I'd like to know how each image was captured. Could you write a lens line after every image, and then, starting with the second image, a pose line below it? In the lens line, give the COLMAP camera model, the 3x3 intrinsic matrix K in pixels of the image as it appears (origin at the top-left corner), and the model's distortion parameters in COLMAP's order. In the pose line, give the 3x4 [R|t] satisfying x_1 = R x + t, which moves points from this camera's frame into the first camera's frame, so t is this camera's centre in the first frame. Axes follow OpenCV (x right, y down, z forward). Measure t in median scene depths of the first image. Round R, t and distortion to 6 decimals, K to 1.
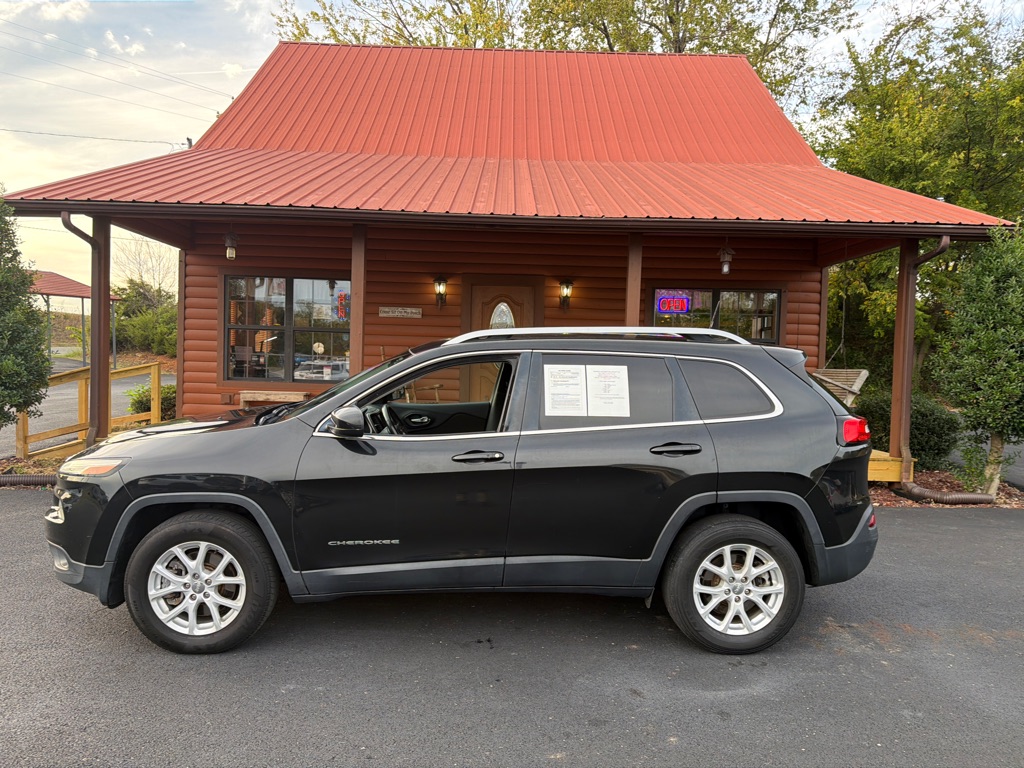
lens RADIAL K [[706.6, 0, 508.6], [0, 706.6, 386.7], [0, 0, 1]] dist [0.025708, -0.036167]
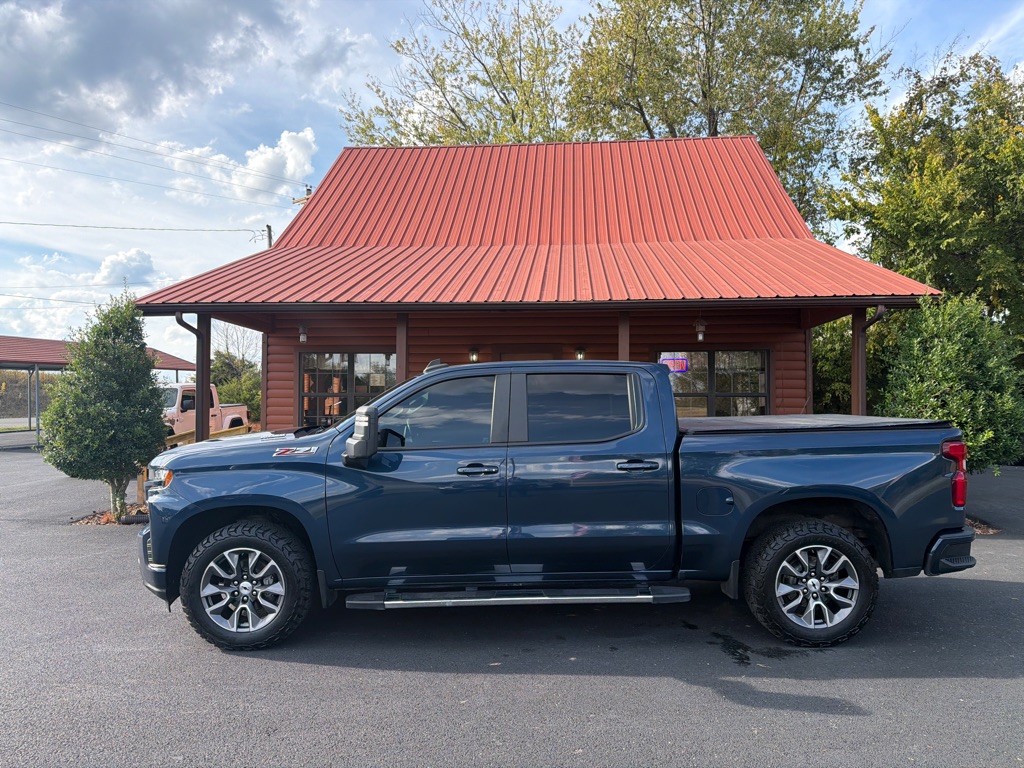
lens RADIAL K [[706.6, 0, 517.2], [0, 706.6, 403.5], [0, 0, 1]] dist [0.025708, -0.036167]
pose [[0.996154, -0.024808, -0.084036, 0.091499], [0.020057, 0.998178, -0.056913, 0.008029], [0.085295, 0.055008, 0.994836, -0.213722]]
